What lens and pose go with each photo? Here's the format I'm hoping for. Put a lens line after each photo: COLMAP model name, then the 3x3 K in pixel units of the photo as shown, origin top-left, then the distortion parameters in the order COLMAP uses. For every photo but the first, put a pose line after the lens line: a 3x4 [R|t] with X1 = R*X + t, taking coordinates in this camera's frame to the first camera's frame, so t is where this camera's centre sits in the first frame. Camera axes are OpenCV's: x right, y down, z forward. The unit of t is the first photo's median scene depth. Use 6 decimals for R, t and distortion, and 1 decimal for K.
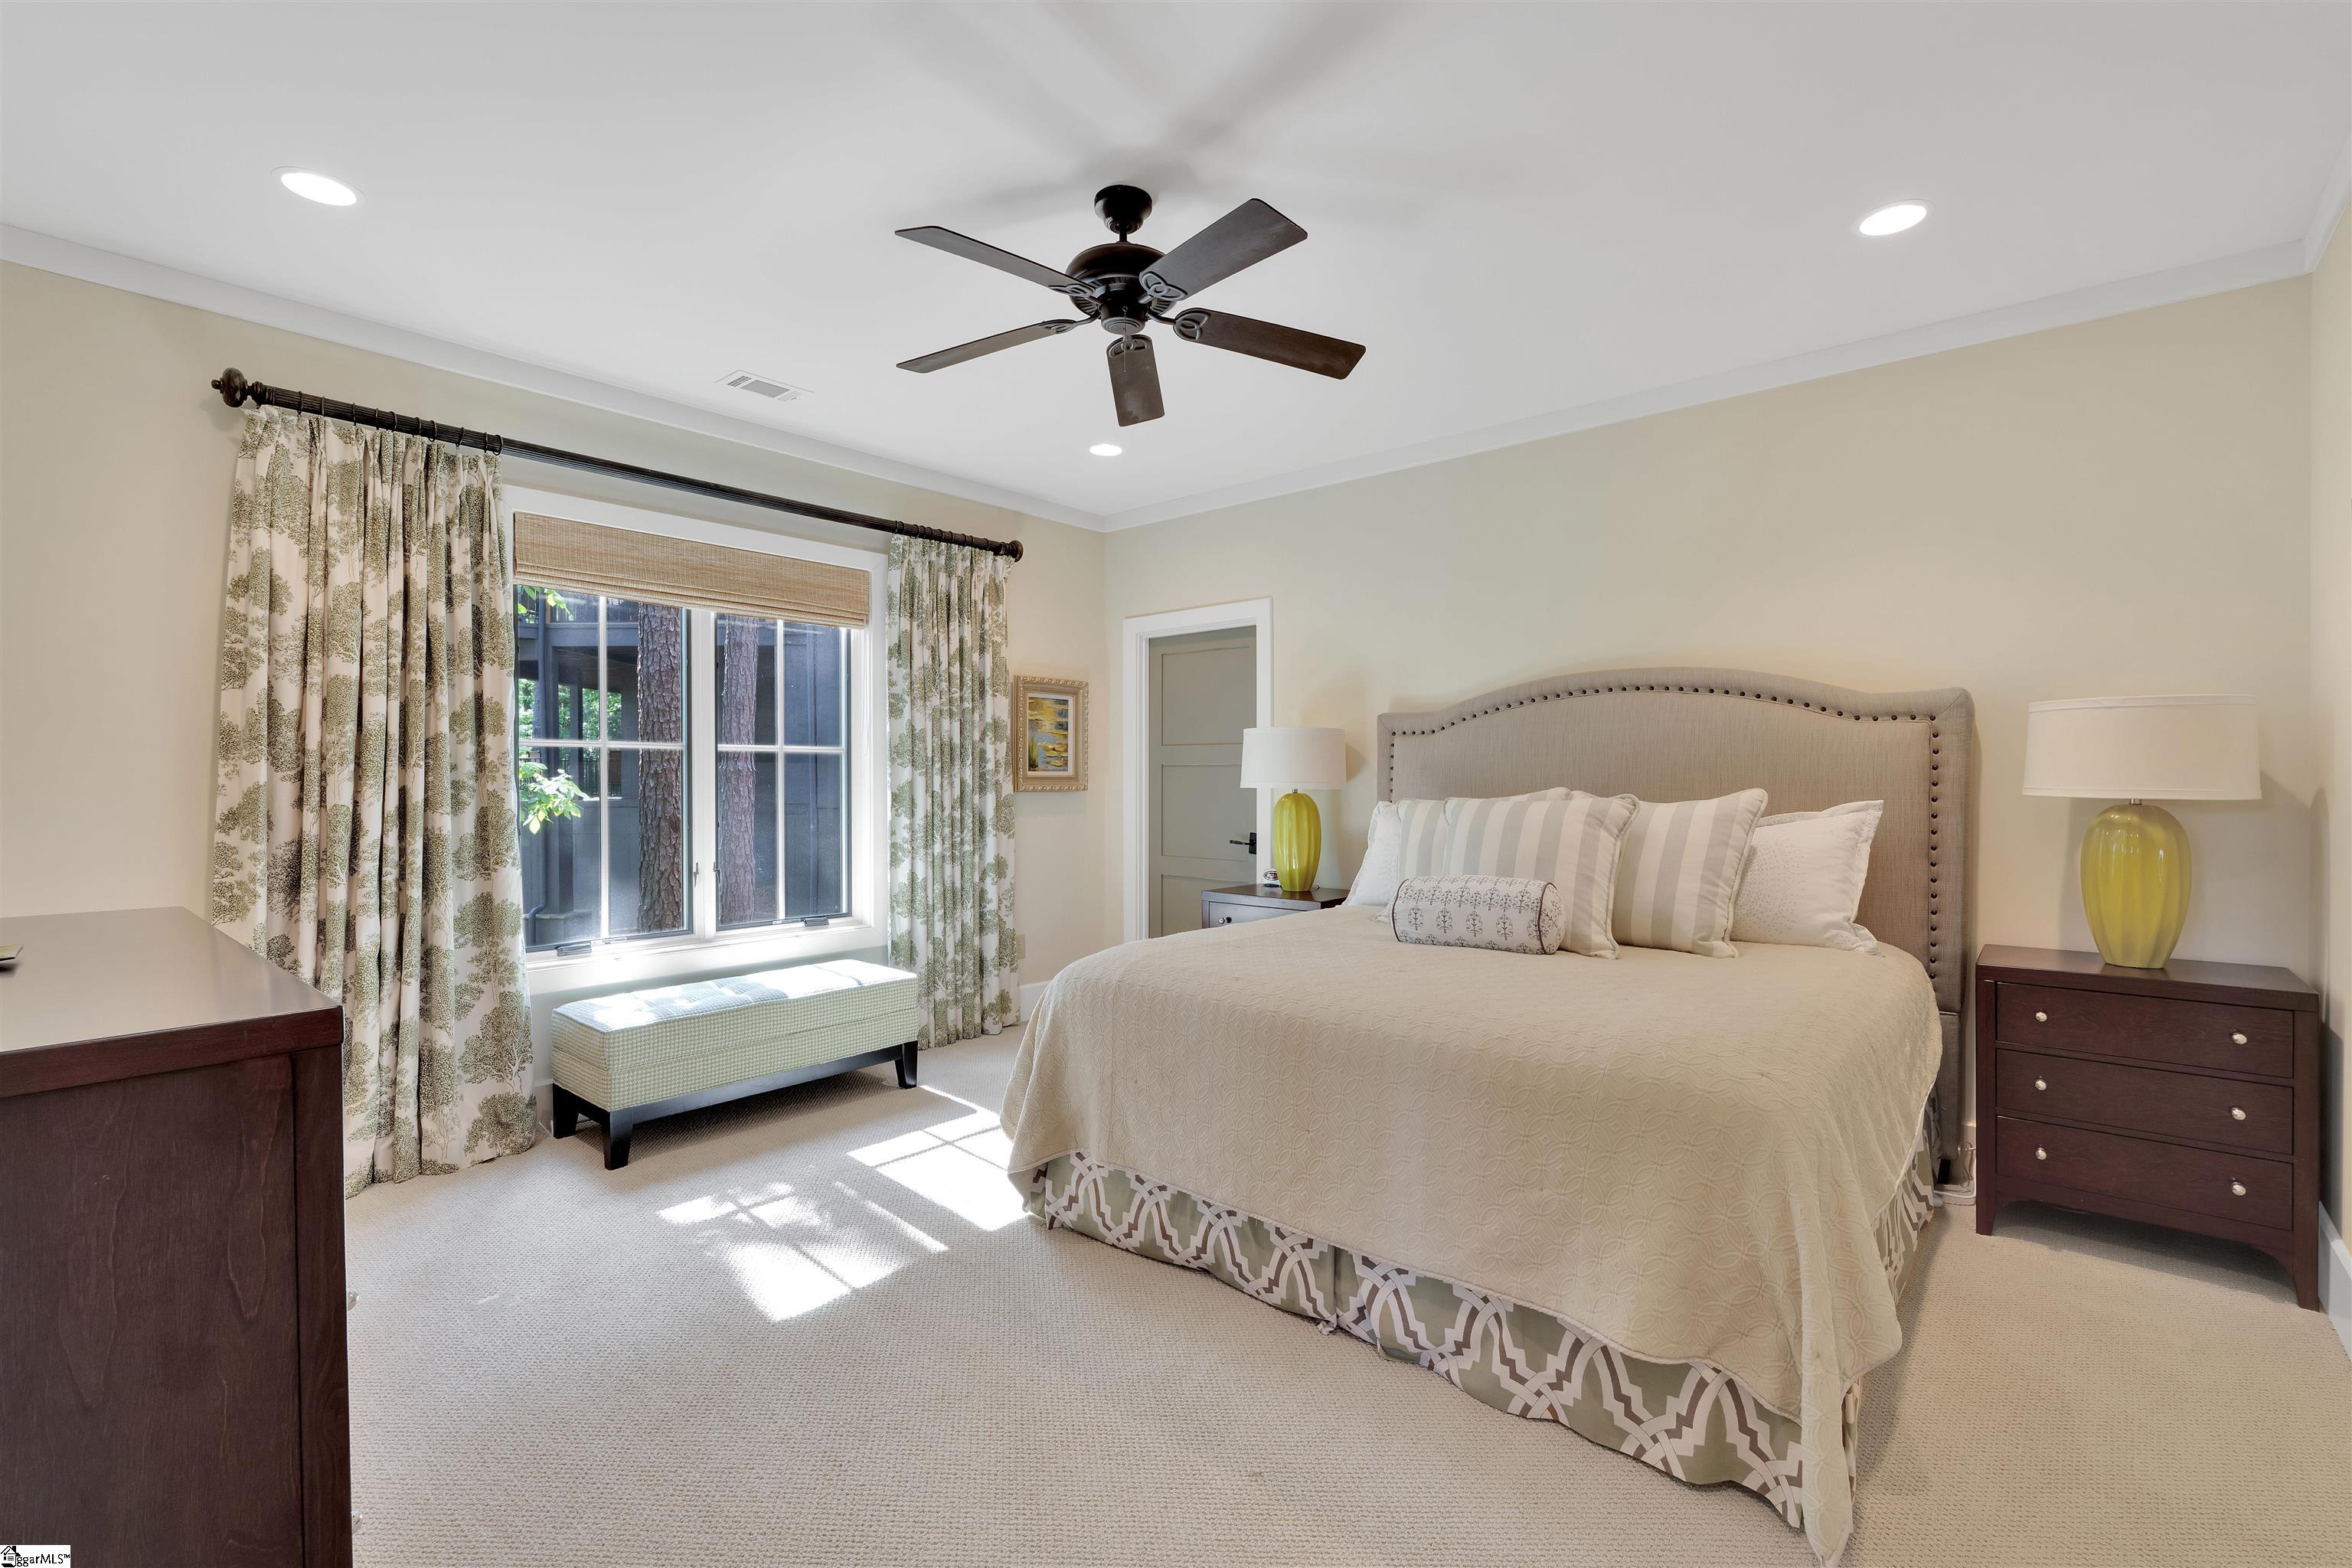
lens RADIAL K [[1037.3, 0, 1170.4], [0, 1037.3, 780.6], [0, 0, 1]] dist [-0.002084, -0.000987]
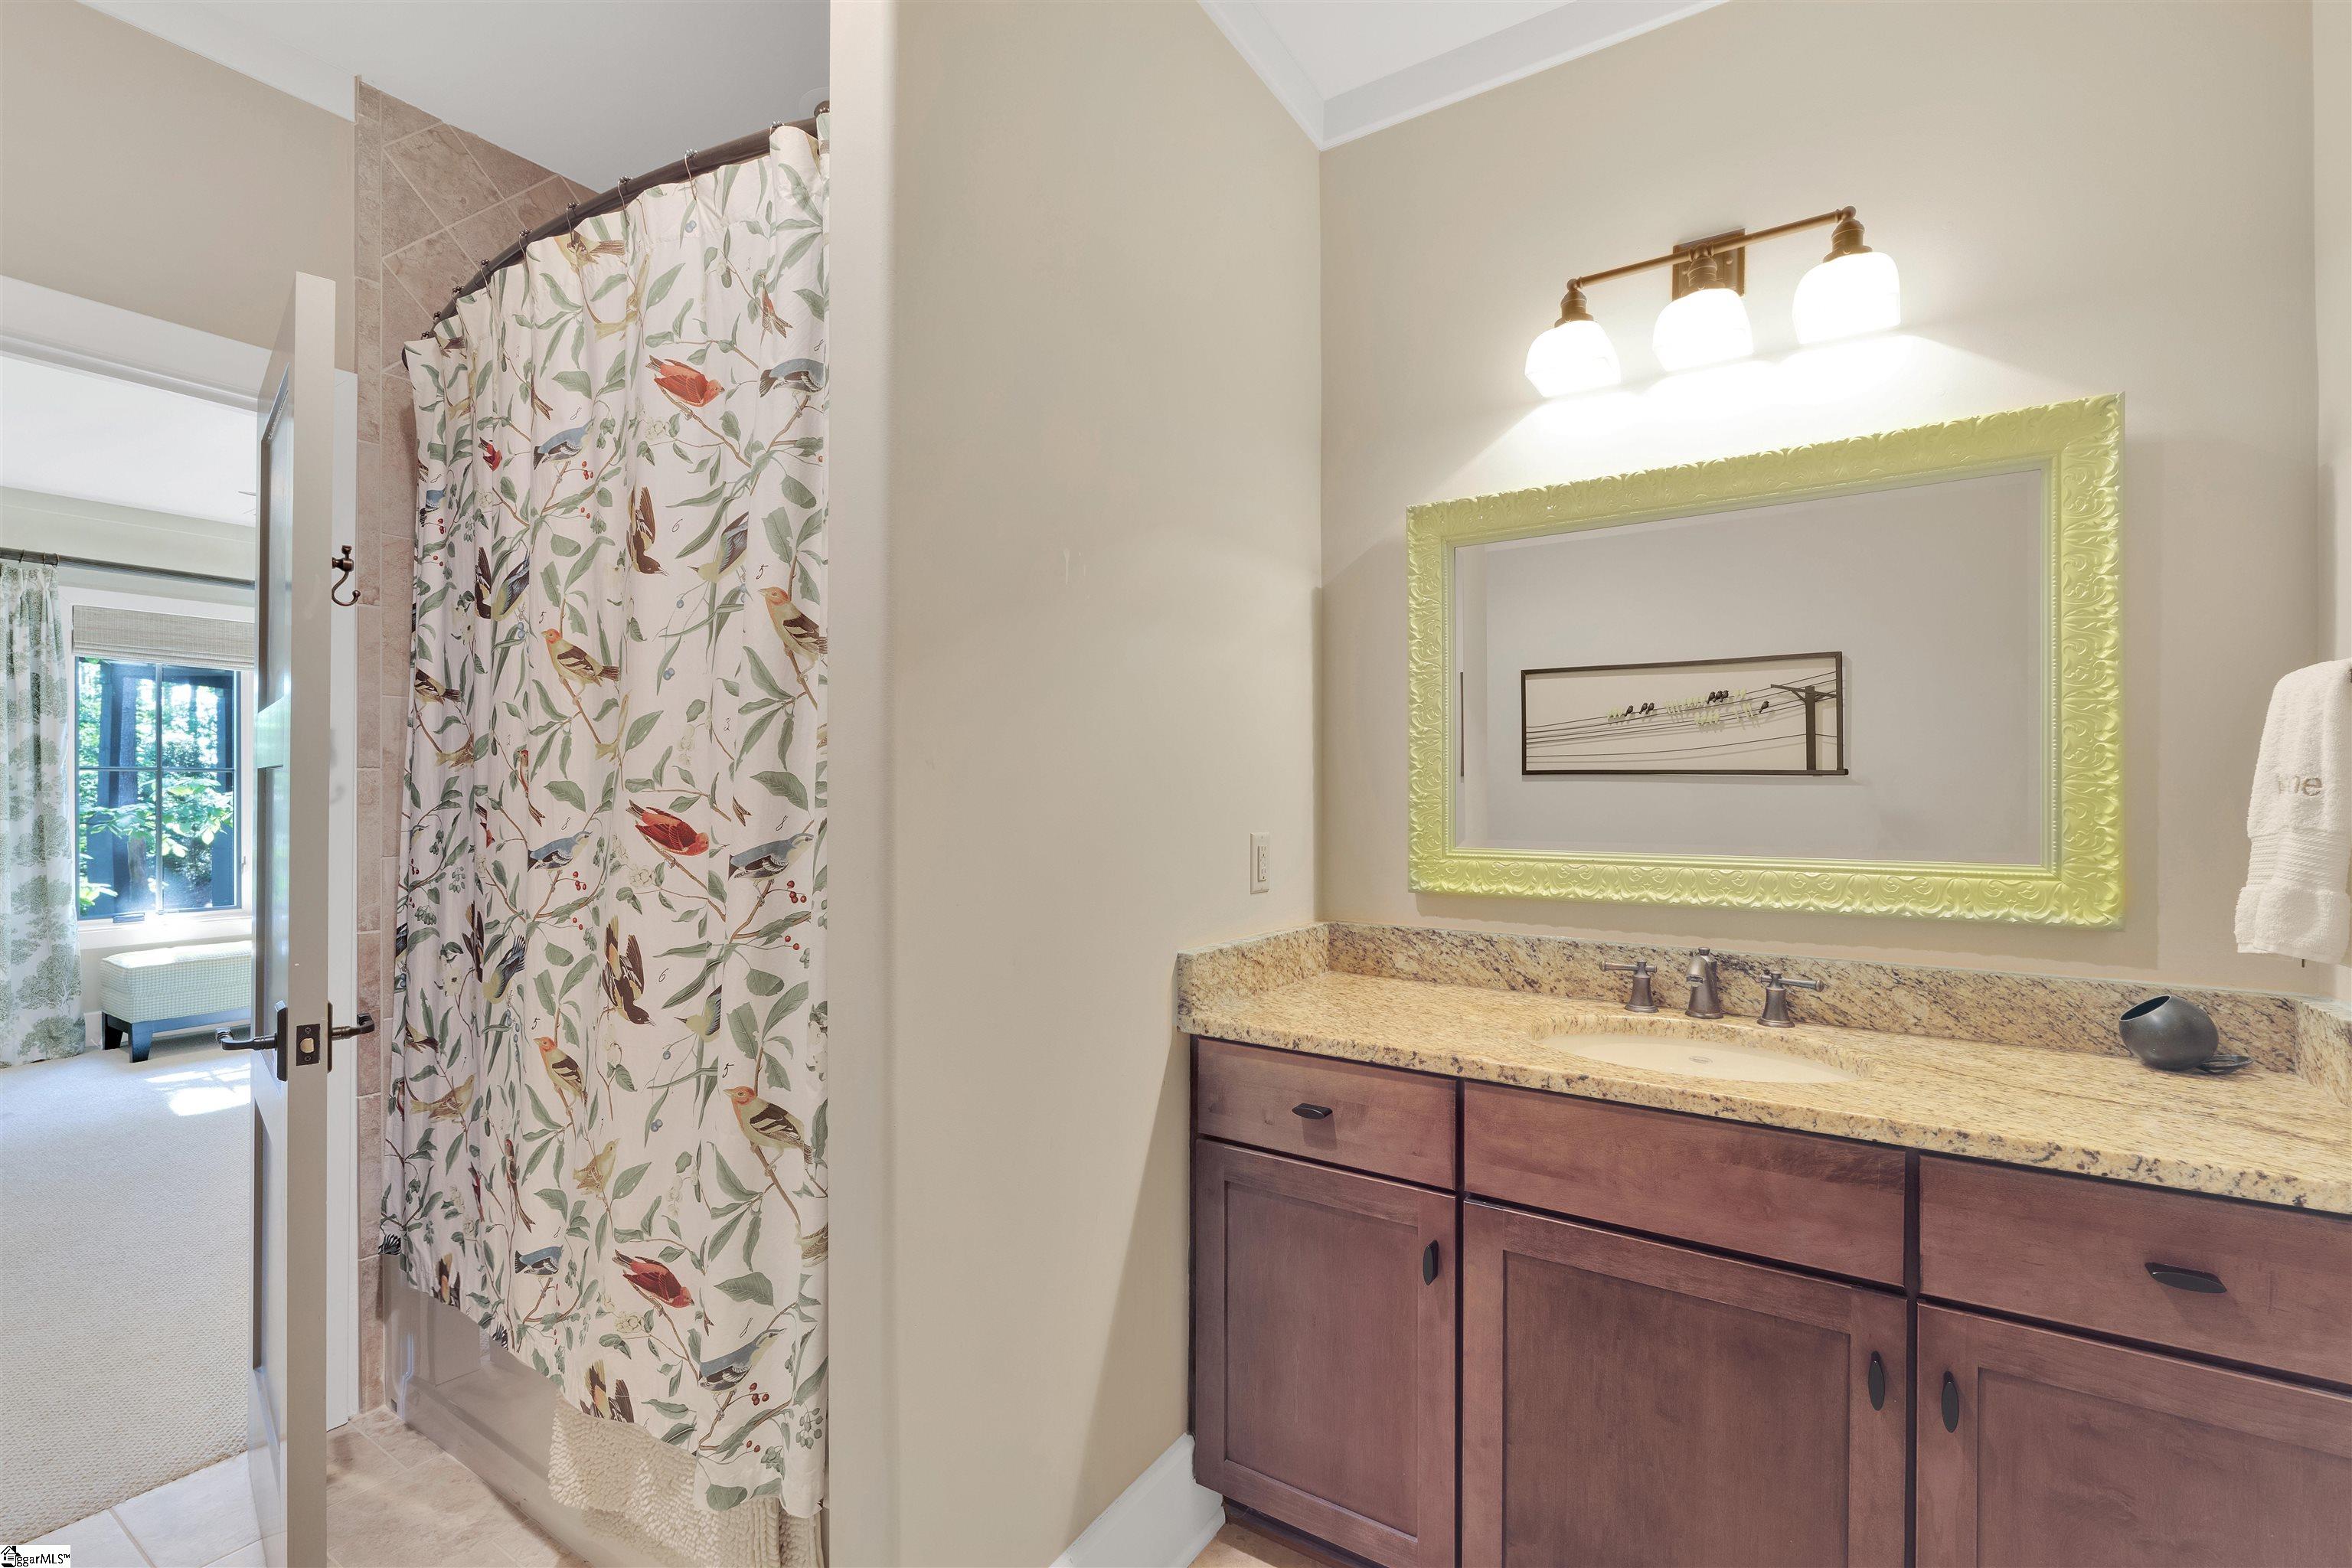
lens RADIAL K [[1037.3, 0, 1184.9], [0, 1037.3, 786.0], [0, 0, 1]] dist [-0.002084, -0.000987]
pose [[0.989087, 0.000272, 0.147335, 0.682428], [0.000904, 0.999968, -0.007917, -0.001531], [-0.147332, 0.007964, 0.989055, -0.634299]]
